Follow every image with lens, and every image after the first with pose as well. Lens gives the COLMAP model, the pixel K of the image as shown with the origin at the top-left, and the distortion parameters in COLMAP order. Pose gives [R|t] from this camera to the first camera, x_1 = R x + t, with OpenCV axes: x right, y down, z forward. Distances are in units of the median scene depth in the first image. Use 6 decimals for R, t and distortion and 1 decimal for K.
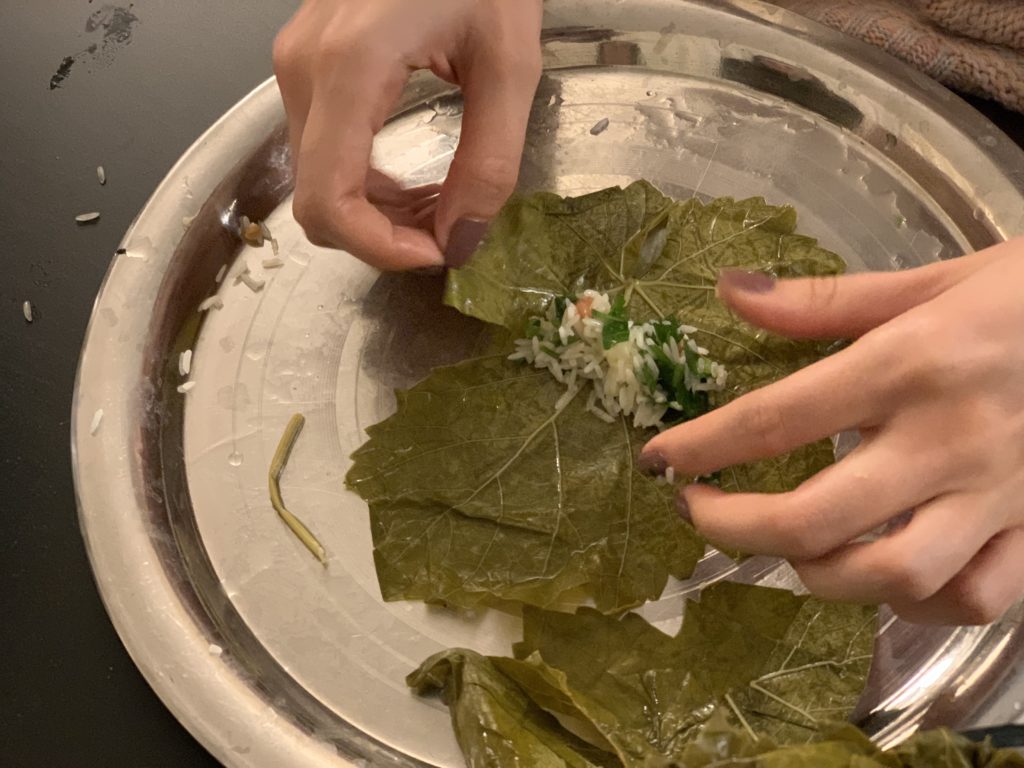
lens RADIAL K [[1546.4, 0, 503.6], [0, 1546.4, 373.6], [0, 0, 1]] dist [-0.015161, 0.000000]
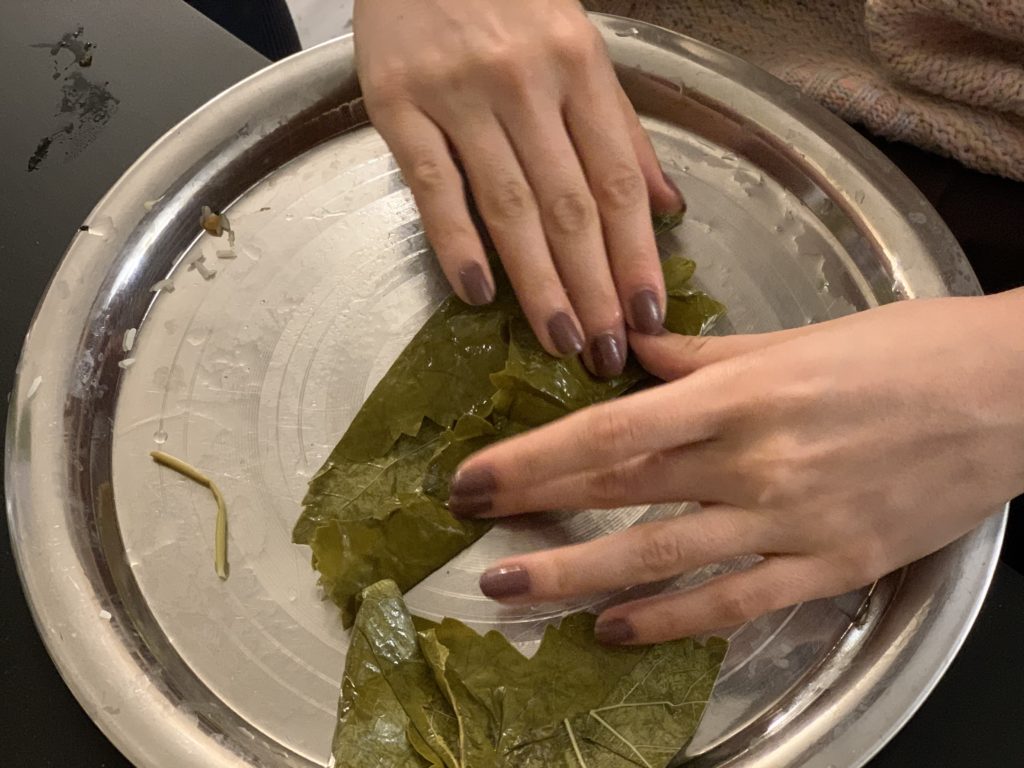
lens RADIAL K [[1546.4, 0, 516.0], [0, 1546.4, 386.9], [0, 0, 1]] dist [-0.015161, 0.000000]
pose [[0.991151, 0.121224, -0.054071, 0.124198], [-0.118898, 0.991915, 0.044353, -0.055736], [0.059010, -0.037531, 0.997552, -0.050286]]
